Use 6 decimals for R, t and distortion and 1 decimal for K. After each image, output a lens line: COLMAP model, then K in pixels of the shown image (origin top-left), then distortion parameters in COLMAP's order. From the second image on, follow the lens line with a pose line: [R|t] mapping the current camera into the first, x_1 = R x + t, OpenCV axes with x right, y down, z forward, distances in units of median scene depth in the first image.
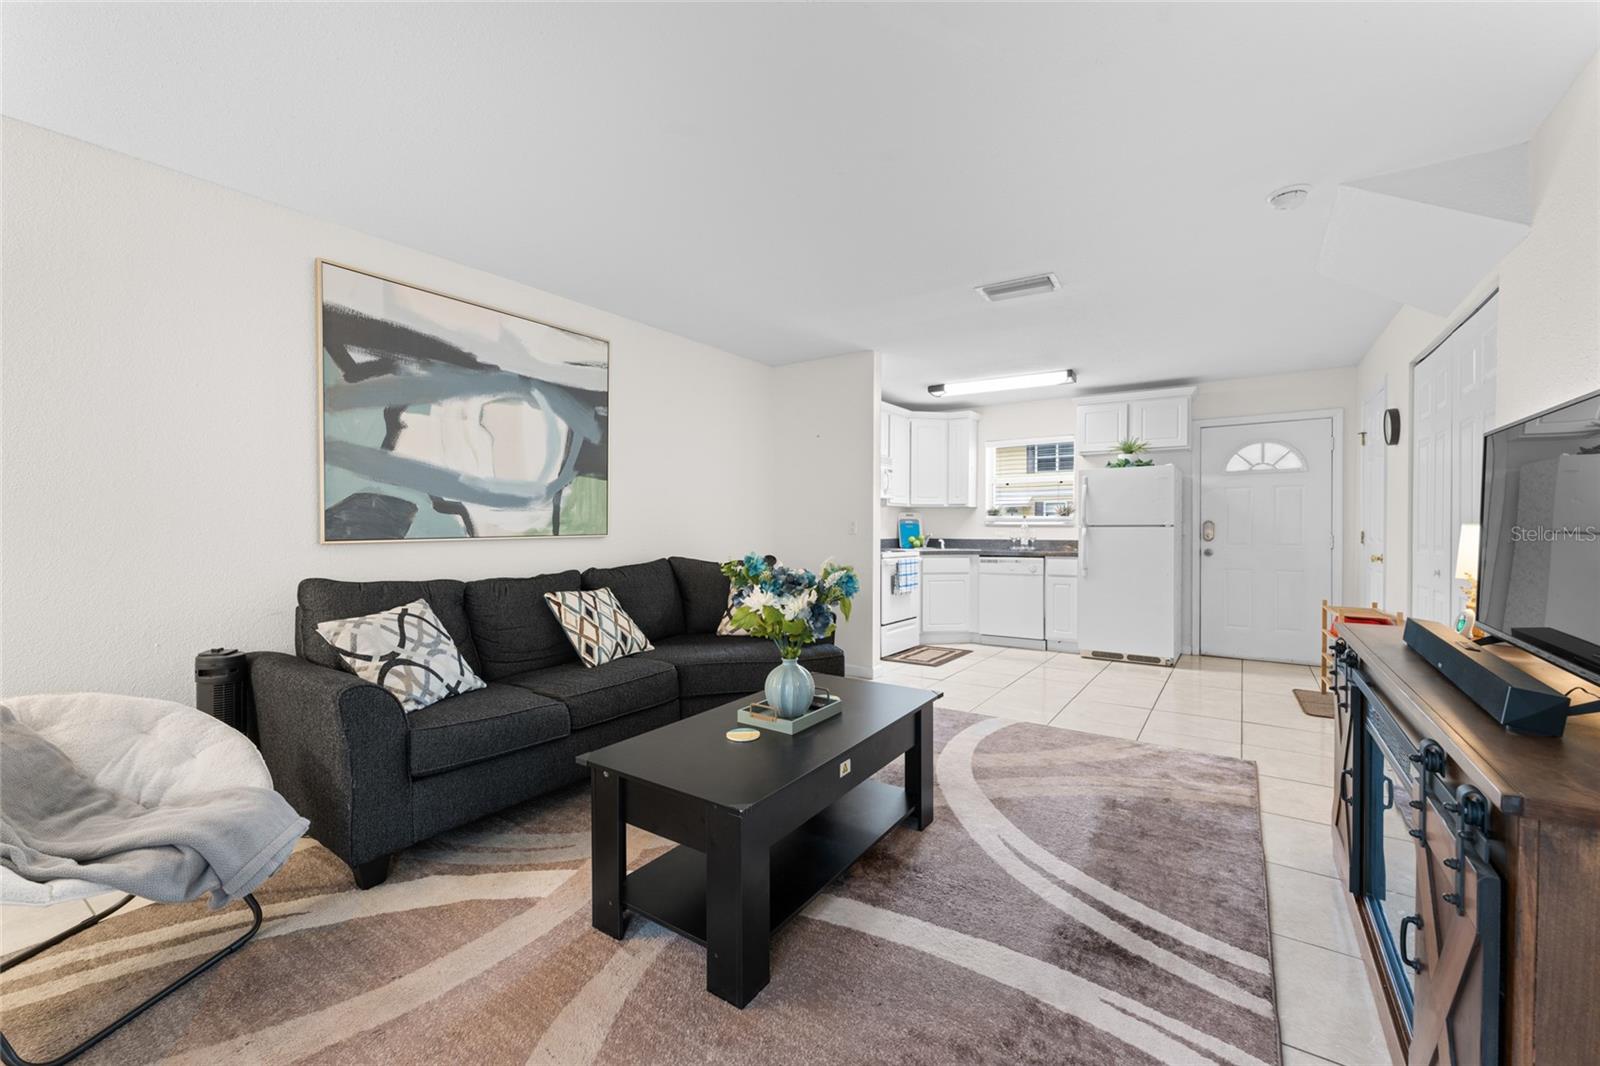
lens RADIAL K [[674.5, 0, 799.2], [0, 674.5, 530.2], [0, 0, 1]] dist [0.012433, -0.000250]
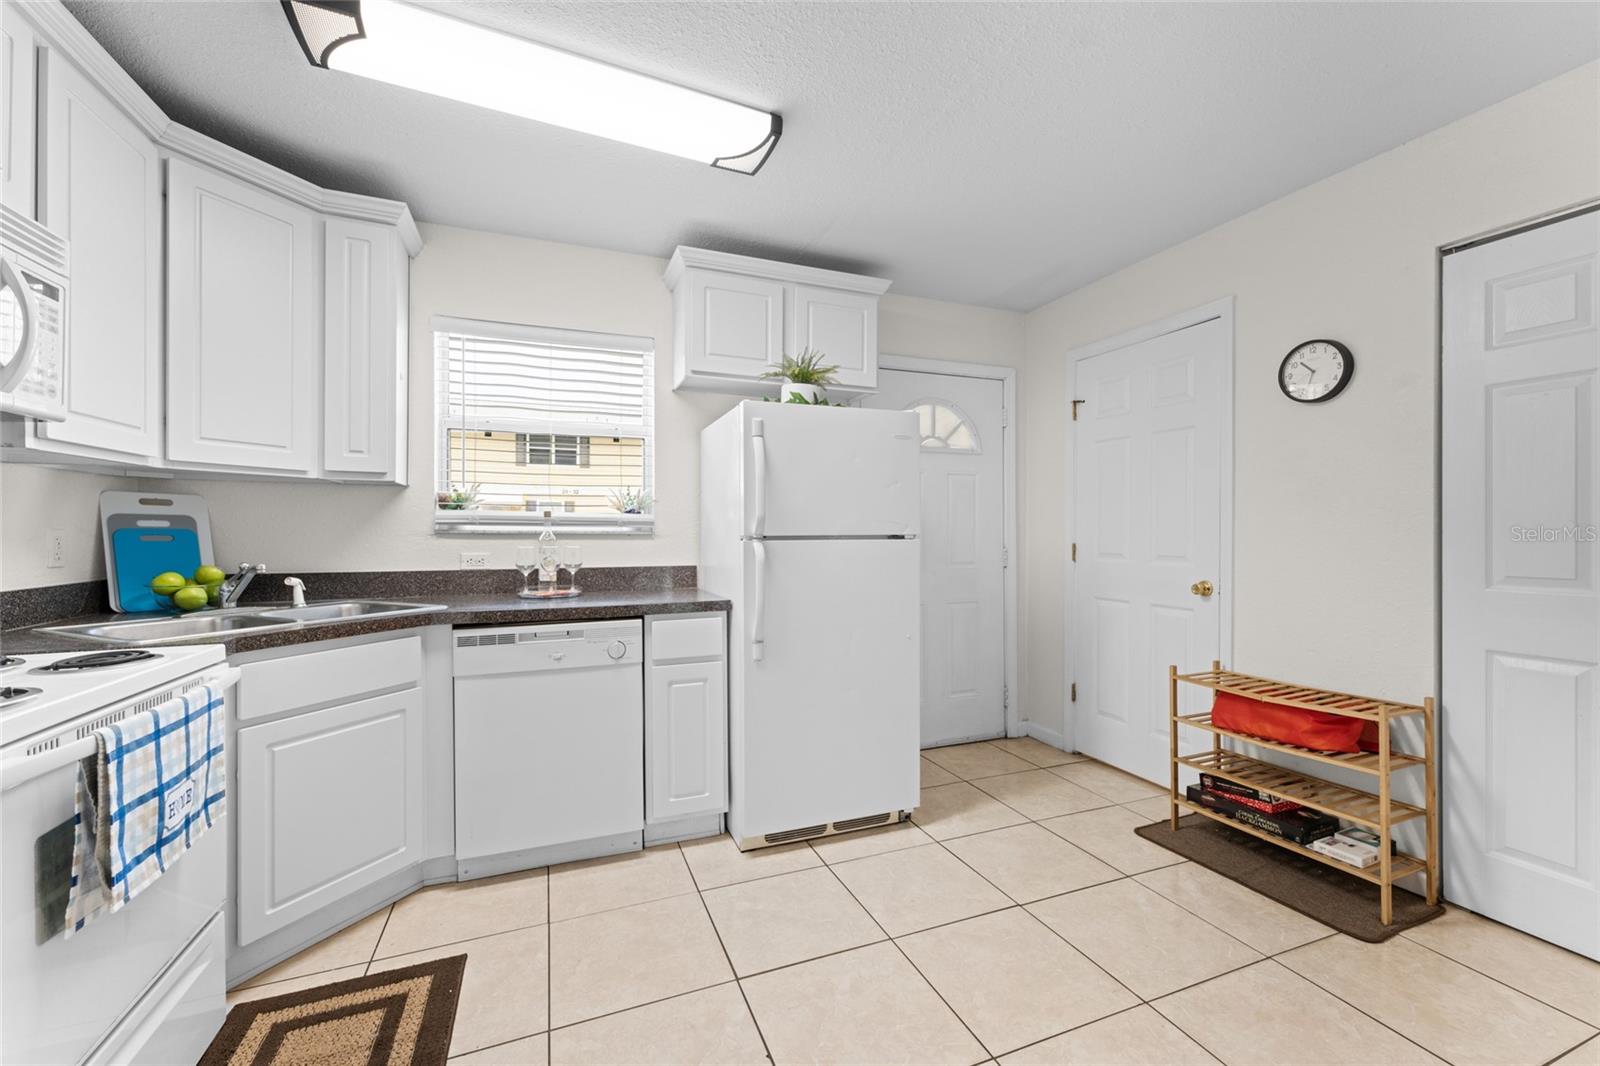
lens RADIAL K [[645.0, 0, 800.8], [0, 645.0, 528.5], [0, 0, 1]] dist [0.000499, -0.000407]
pose [[0.565168, 0.001556, 0.824974, 0.117643], [0.002287, 0.999991, -0.003454, -0.011135], [-0.824973, 0.003839, 0.565160, 0.798658]]
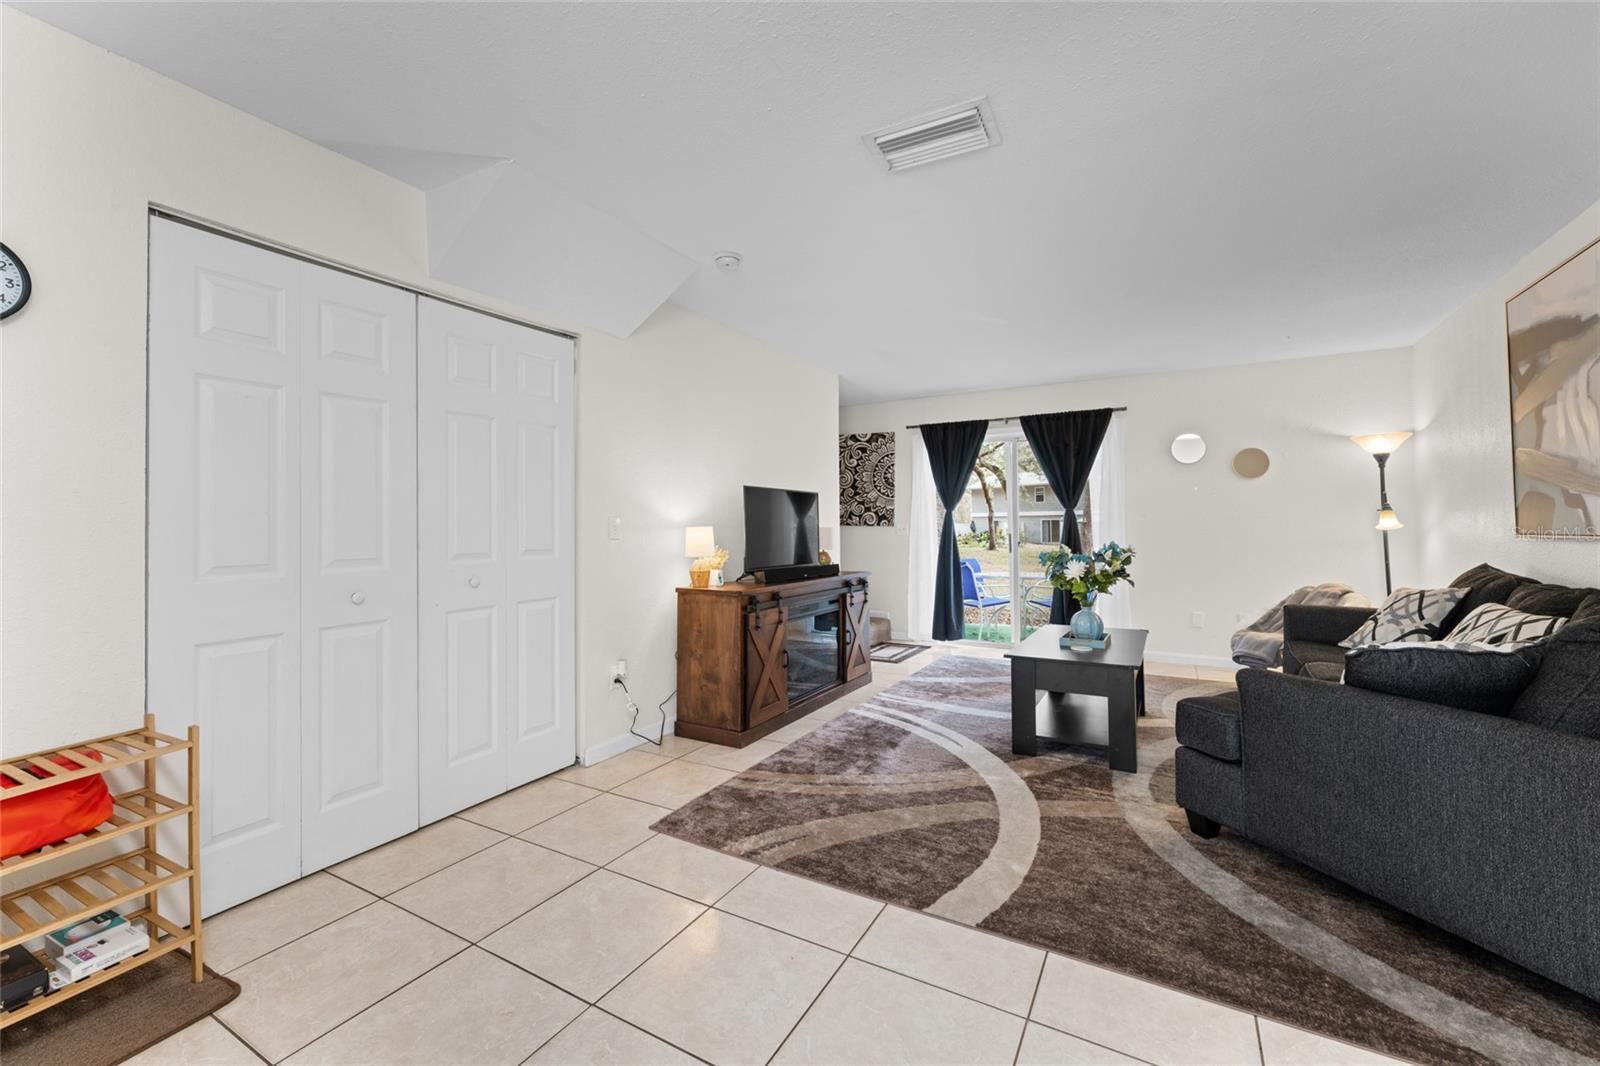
lens RADIAL K [[645.0, 0, 797.5], [0, 645.0, 510.0], [0, 0, 1]] dist [0.000499, -0.000407]
pose [[-0.998008, 0.007205, -0.062668, 0.323583], [0.008300, 0.999817, -0.017233, -0.008929], [0.062533, -0.017718, -0.997886, 1.053907]]
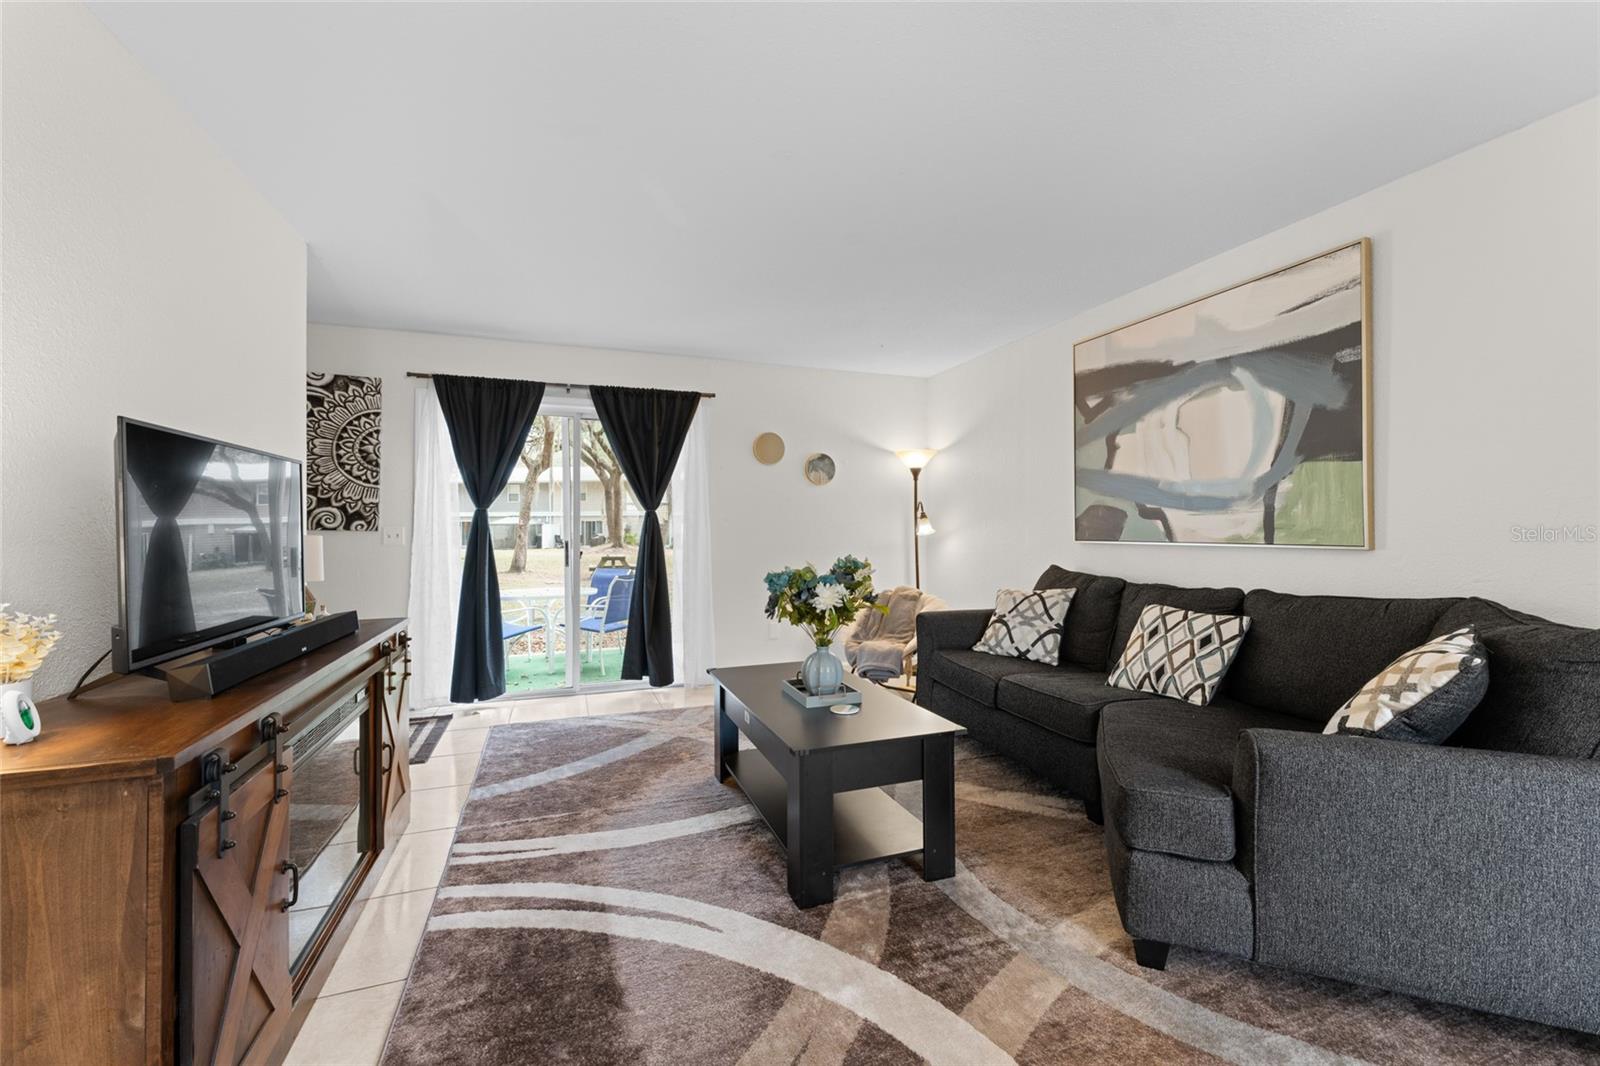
lens RADIAL K [[645.0, 0, 797.5], [0, 645.0, 525.0], [0, 0, 1]] dist [0.000499, -0.000407]
pose [[-0.597103, 0.001727, -0.802162, 0.379634], [-0.004053, 0.999978, 0.005169, -0.010672], [0.802154, 0.006338, -0.597084, 0.689602]]
